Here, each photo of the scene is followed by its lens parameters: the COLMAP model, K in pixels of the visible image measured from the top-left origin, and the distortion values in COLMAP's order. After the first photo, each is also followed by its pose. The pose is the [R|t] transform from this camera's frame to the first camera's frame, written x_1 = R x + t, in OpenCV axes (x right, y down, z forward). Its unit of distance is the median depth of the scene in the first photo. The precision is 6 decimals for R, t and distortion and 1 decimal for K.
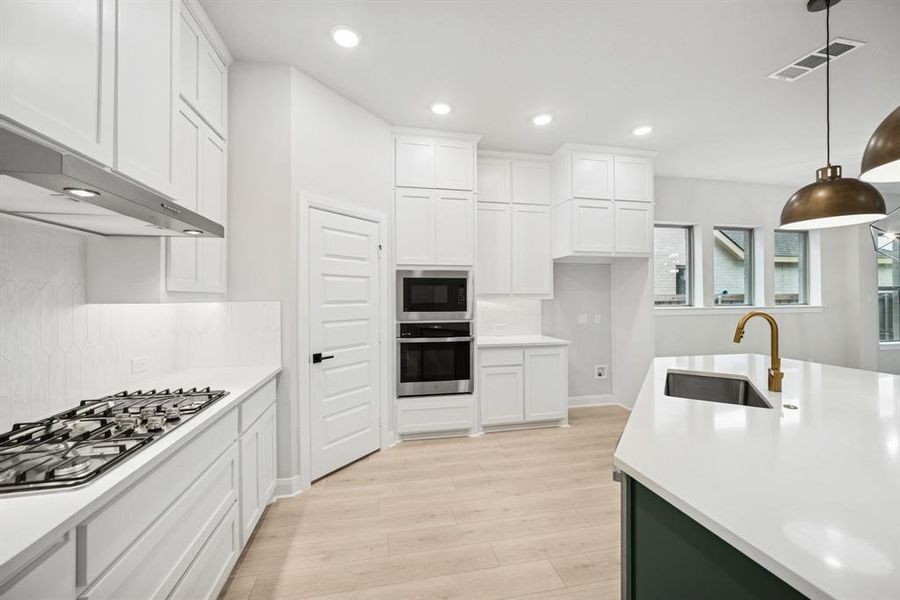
lens RADIAL K [[360.7, 0, 447.9], [0, 360.7, 297.0], [0, 0, 1]] dist [0.000126, 0.000141]
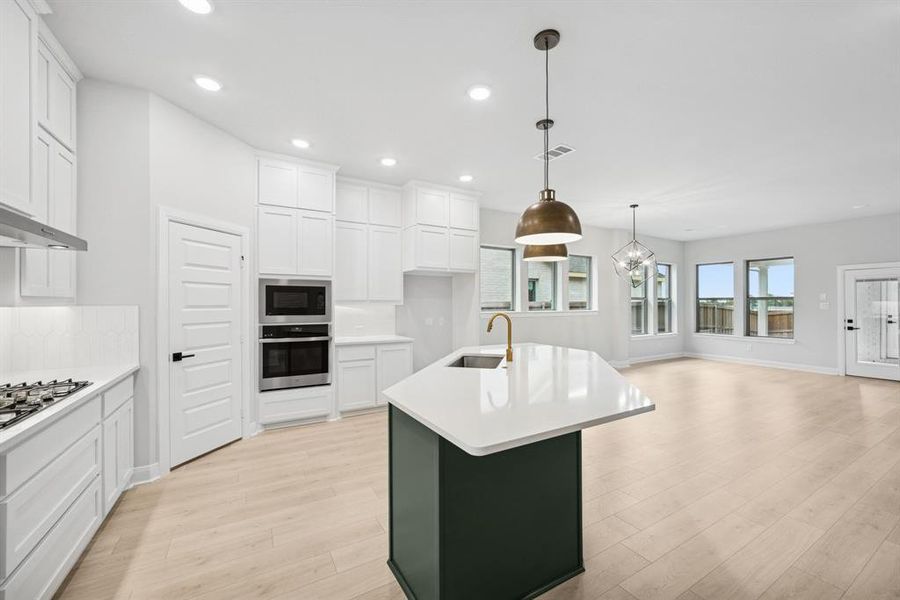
lens RADIAL K [[360.8, 0, 447.2], [0, 360.8, 304.5], [0, 0, 1]] dist [-0.001055, 0.005030]
pose [[0.950160, 0.003923, 0.311739, 0.067060], [-0.005293, 0.999980, 0.003549, -0.000393], [-0.311718, -0.005023, 0.950161, -0.263050]]
